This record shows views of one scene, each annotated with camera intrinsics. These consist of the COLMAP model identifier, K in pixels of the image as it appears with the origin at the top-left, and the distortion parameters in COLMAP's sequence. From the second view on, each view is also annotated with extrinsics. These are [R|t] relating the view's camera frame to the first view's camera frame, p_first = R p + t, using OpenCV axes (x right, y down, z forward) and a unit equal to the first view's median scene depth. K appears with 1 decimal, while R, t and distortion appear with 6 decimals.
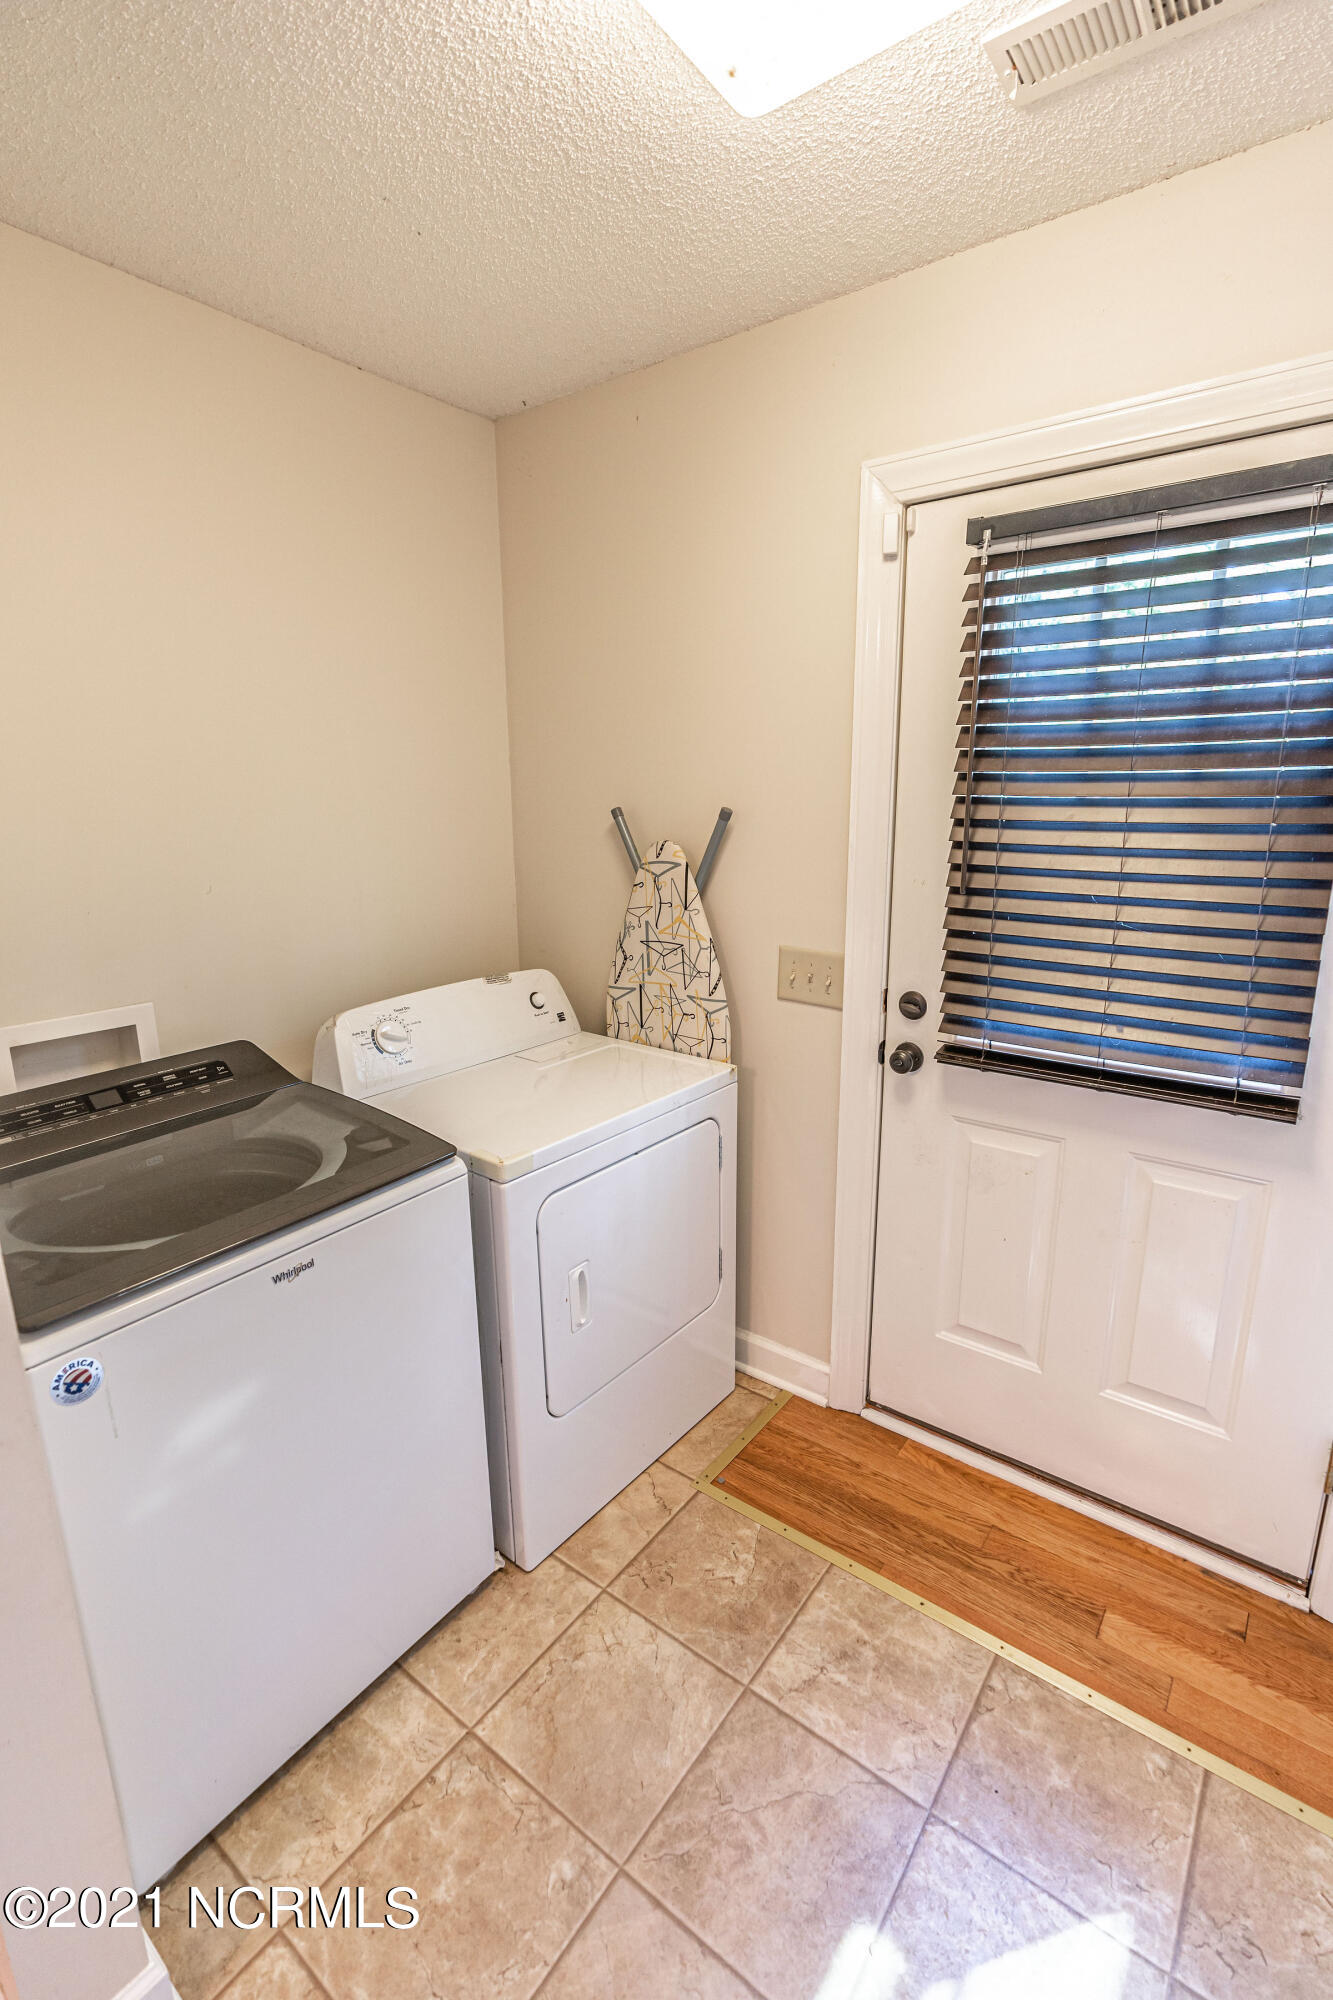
lens RADIAL K [[906.2, 0, 663.7], [0, 906.2, 1012.2], [0, 0, 1]] dist [-0.012210, 0.005201]
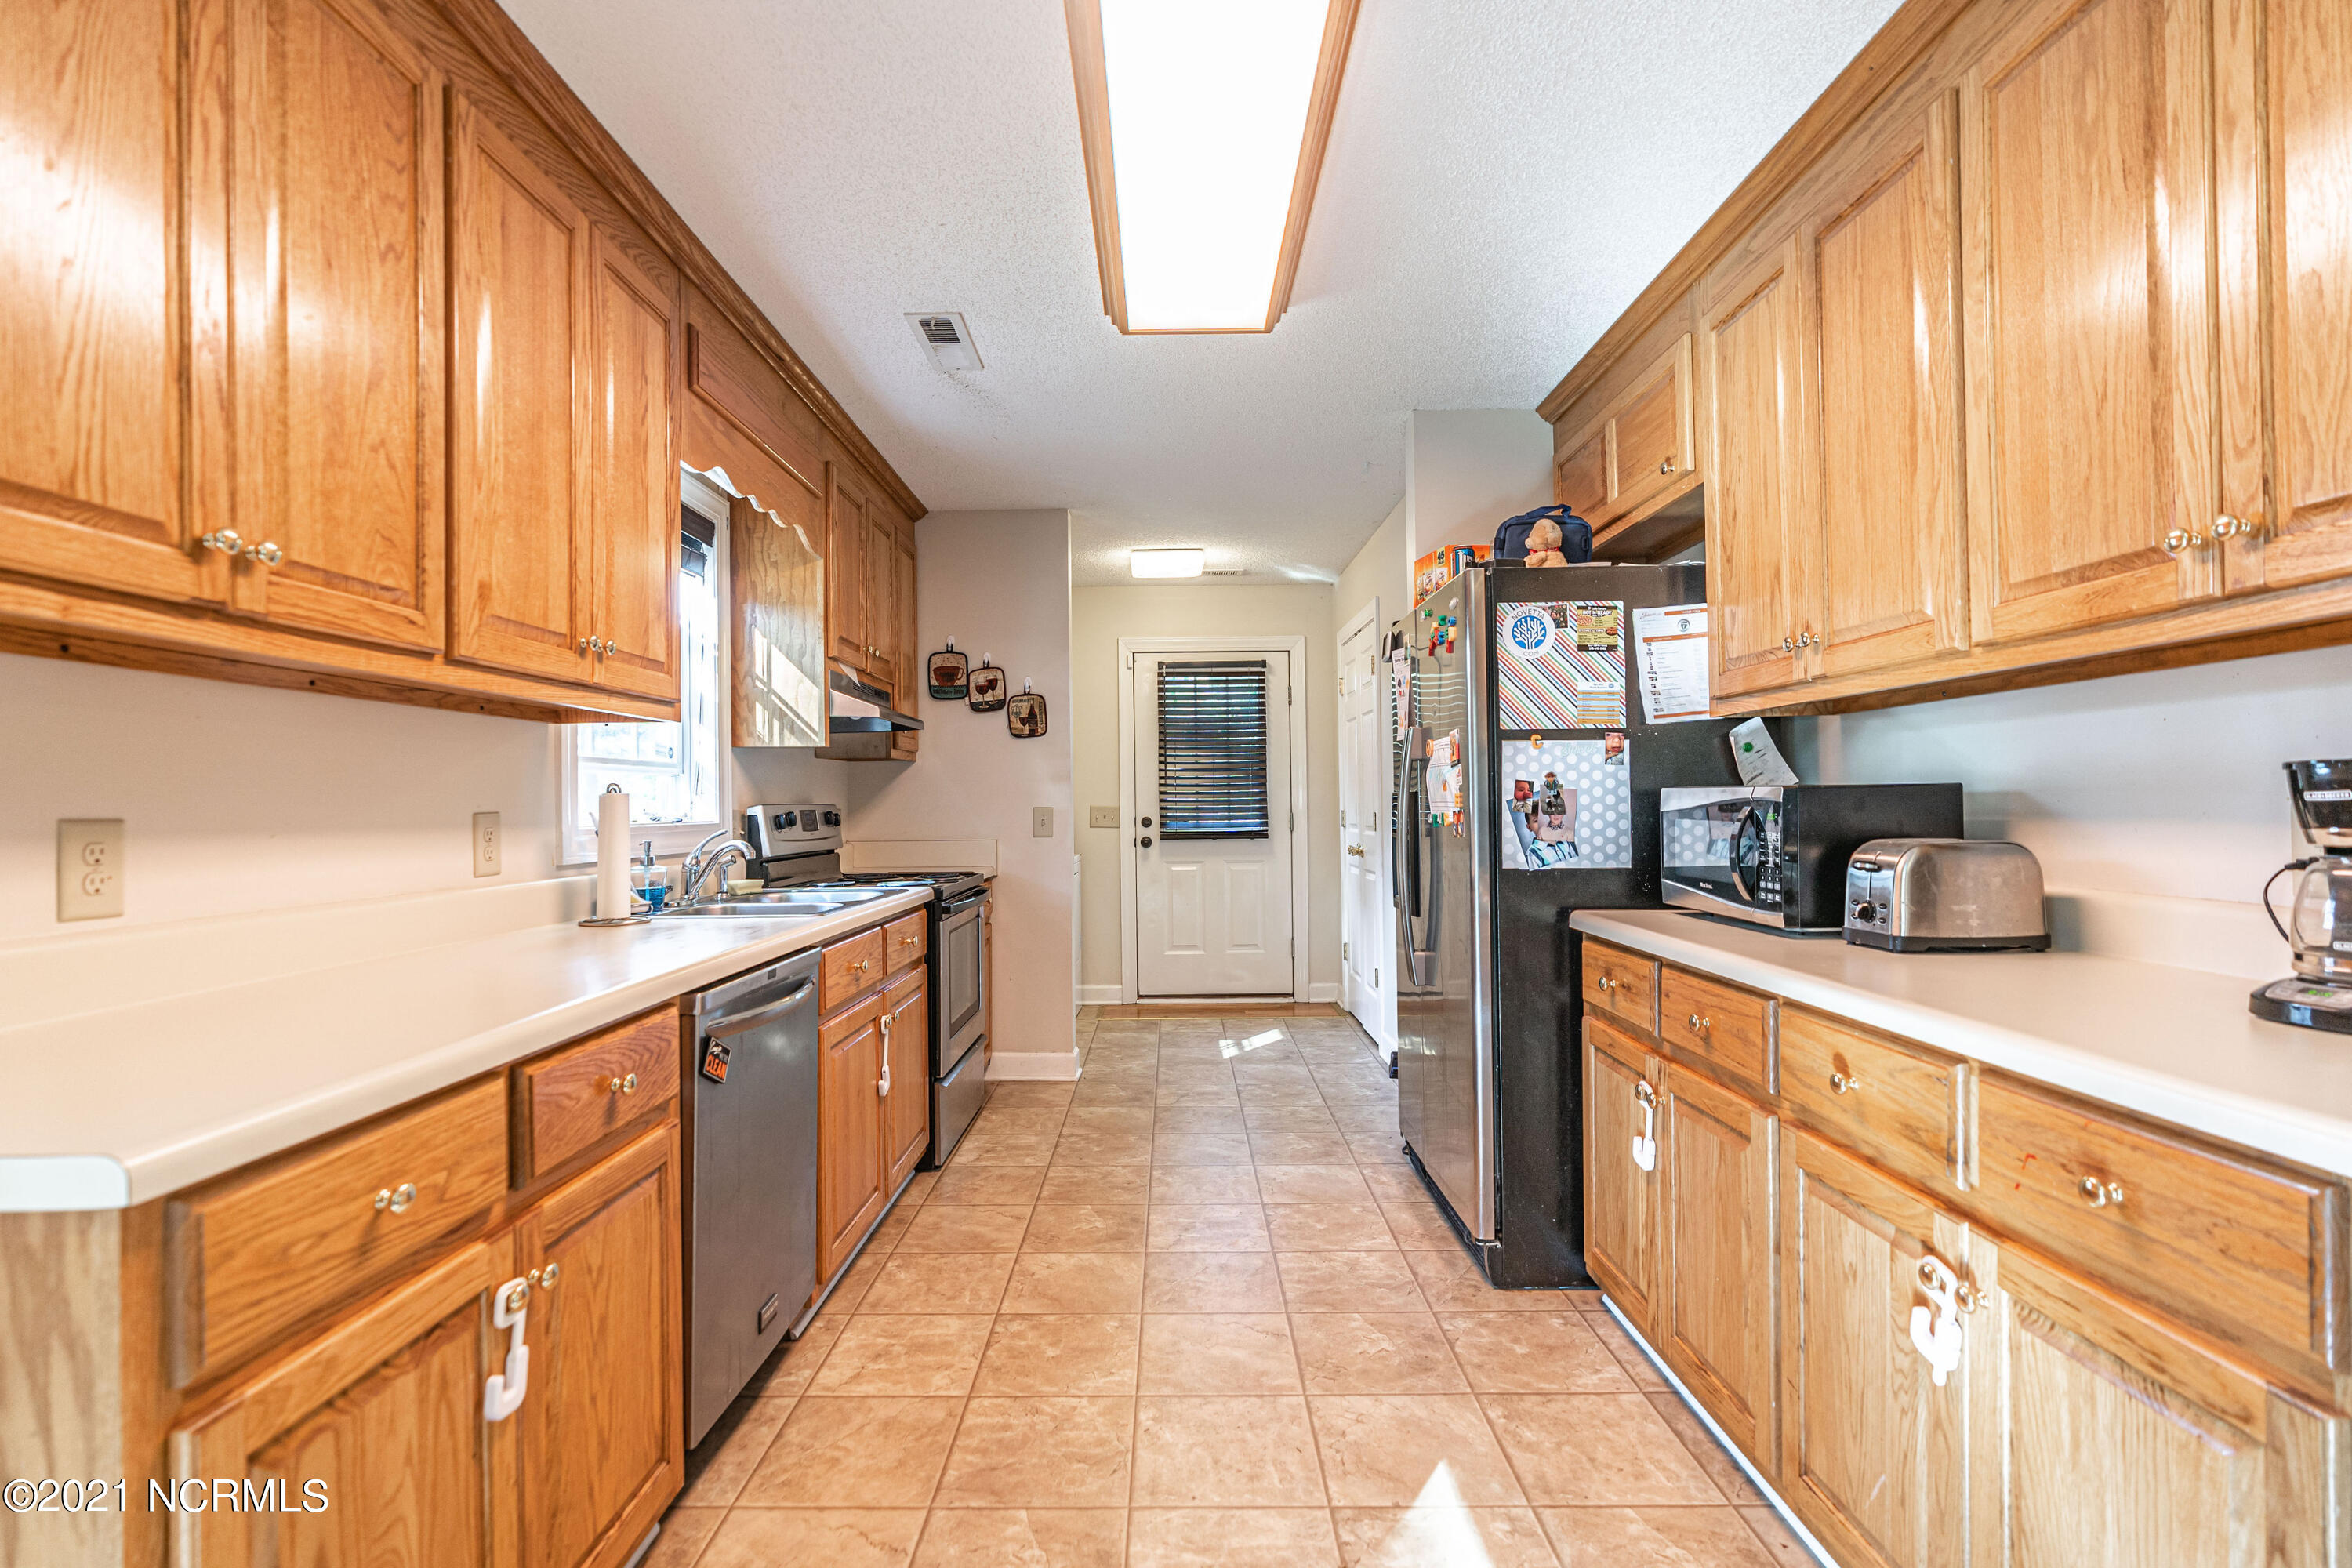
lens RADIAL K [[1065.6, 0, 1172.3], [0, 1065.6, 798.5], [0, 0, 1]] dist [-0.012210, 0.005201]
pose [[0.796667, 0.007206, 0.604375, -1.840226], [0.148335, 0.967018, -0.207060, 0.689652], [-0.585934, 0.254608, 0.769322, -1.757606]]
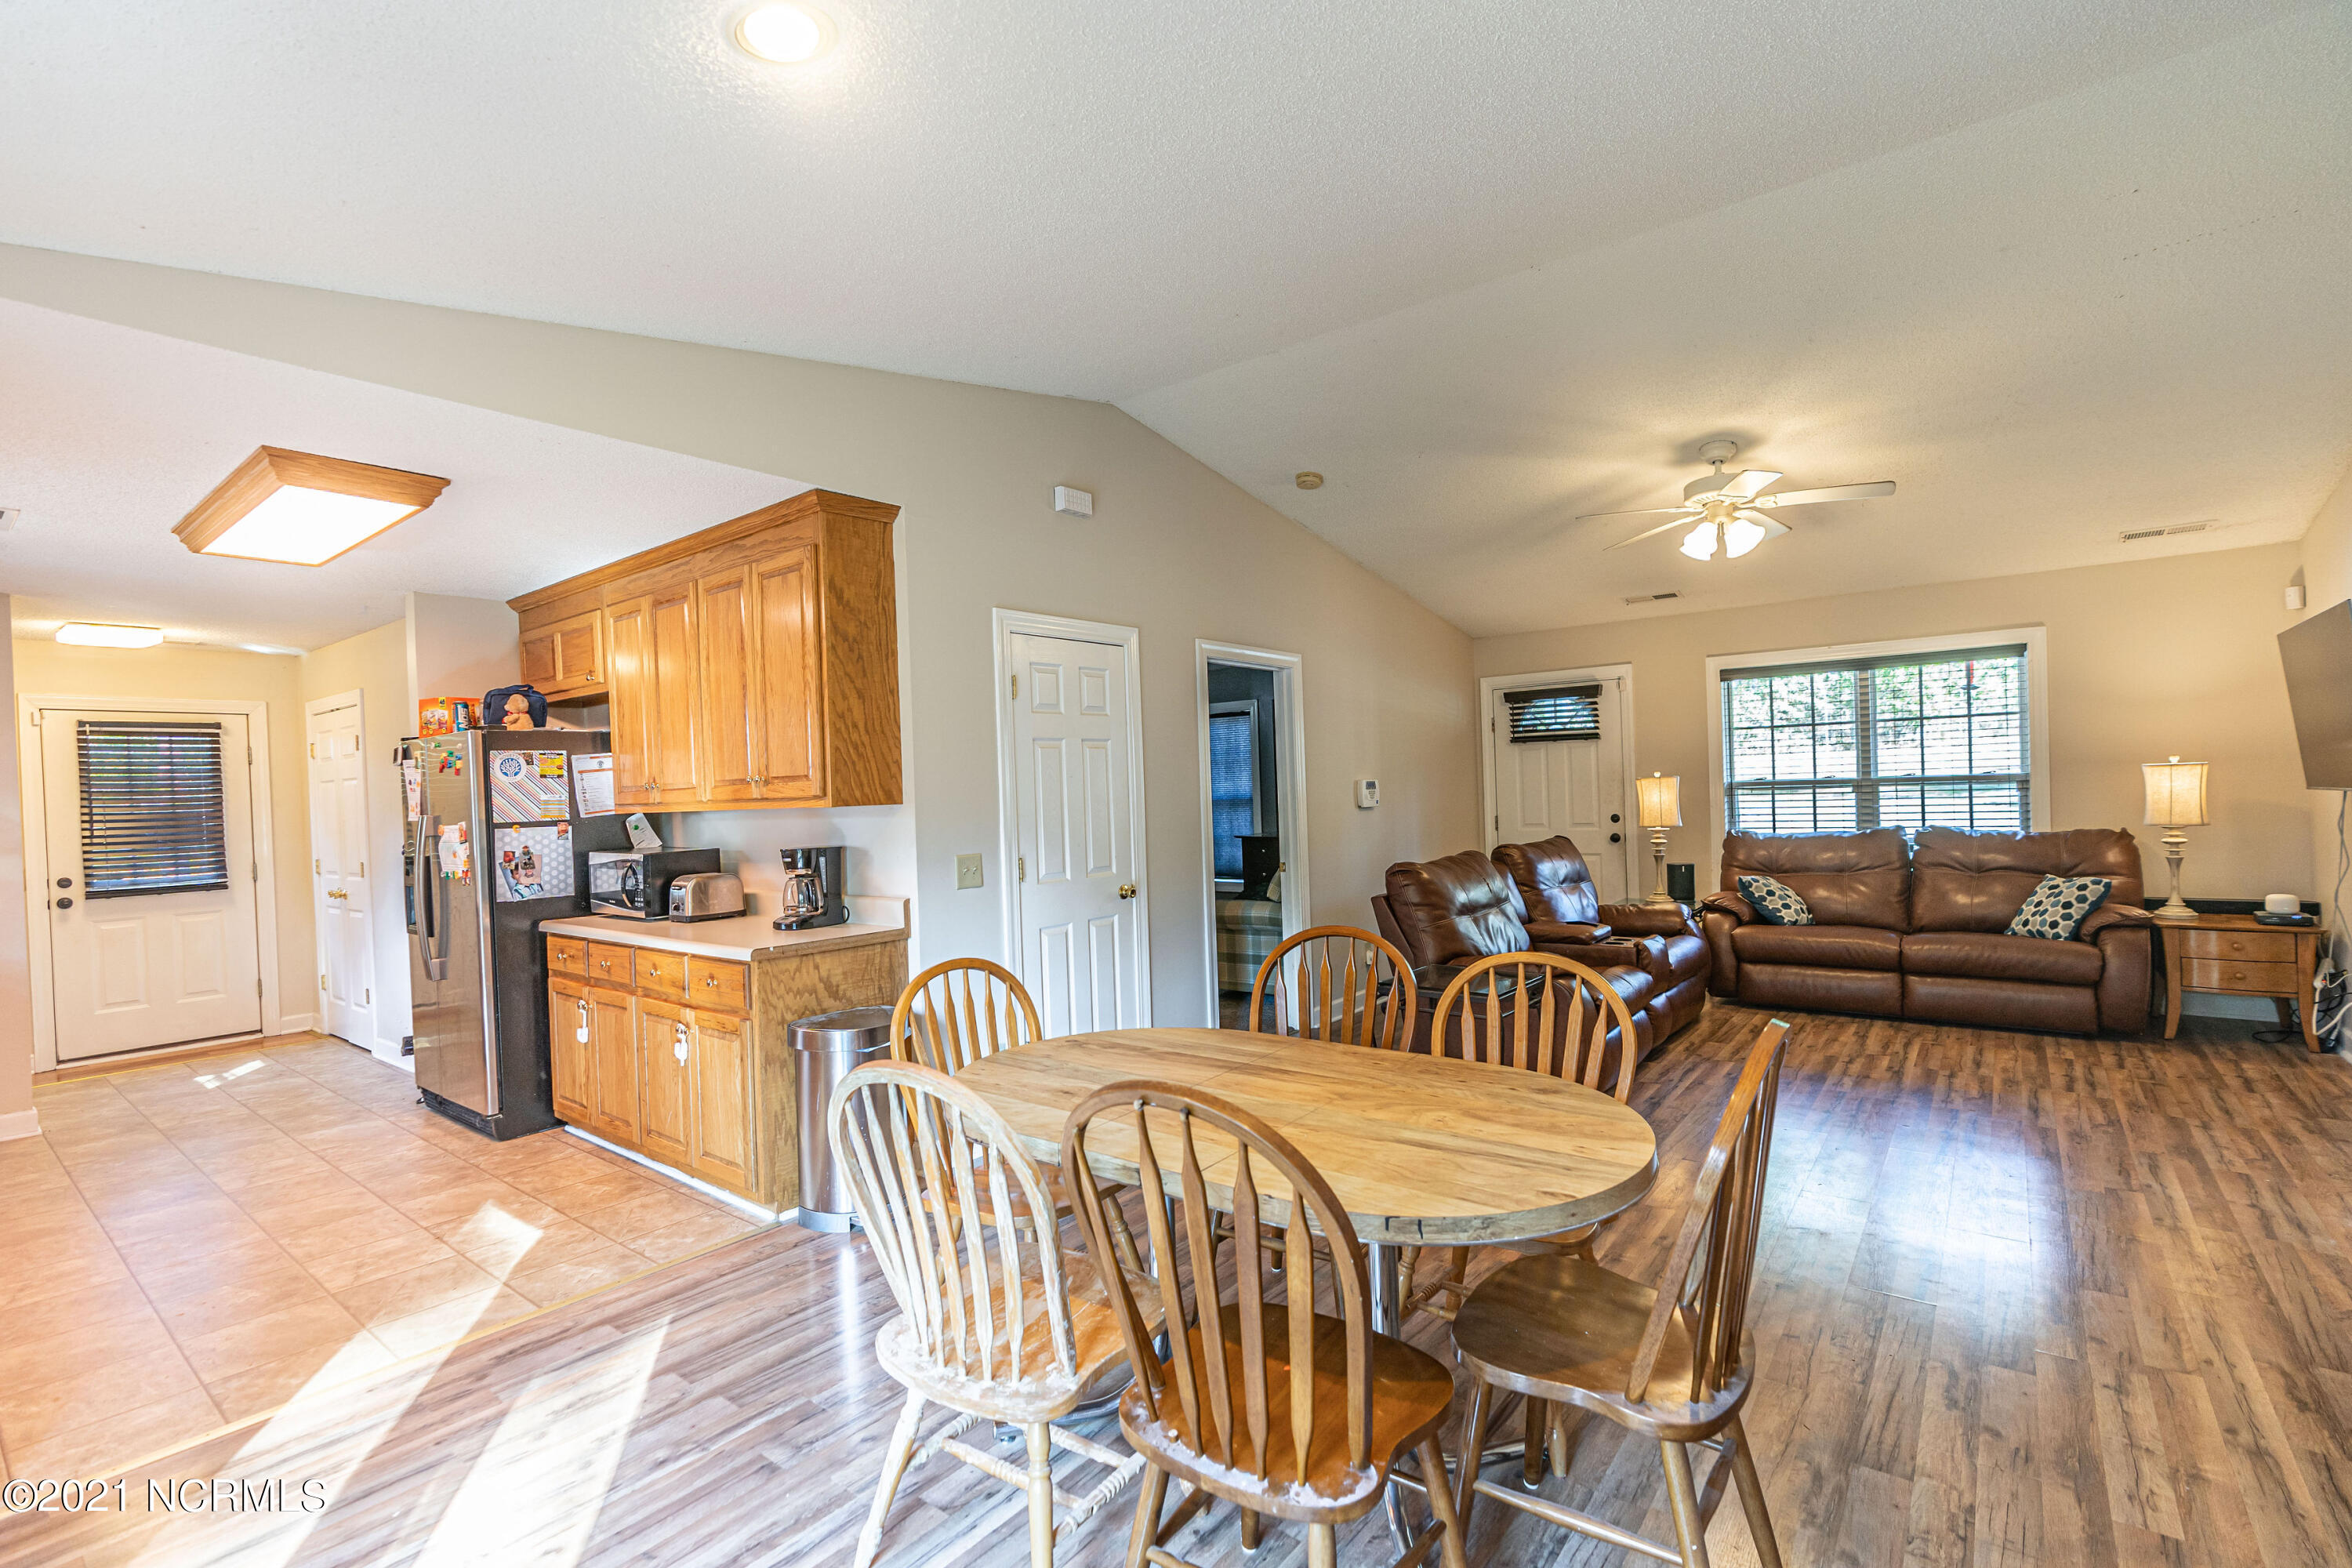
lens RADIAL K [[1065.6, 0, 1158.4], [0, 1065.6, 798.4], [0, 0, 1]] dist [-0.012210, 0.005201]
pose [[0.030037, 0.002878, 0.999545, -3.128407], [0.278037, 0.960506, -0.011121, 0.781186], [-0.960101, 0.278244, 0.028051, -2.560337]]
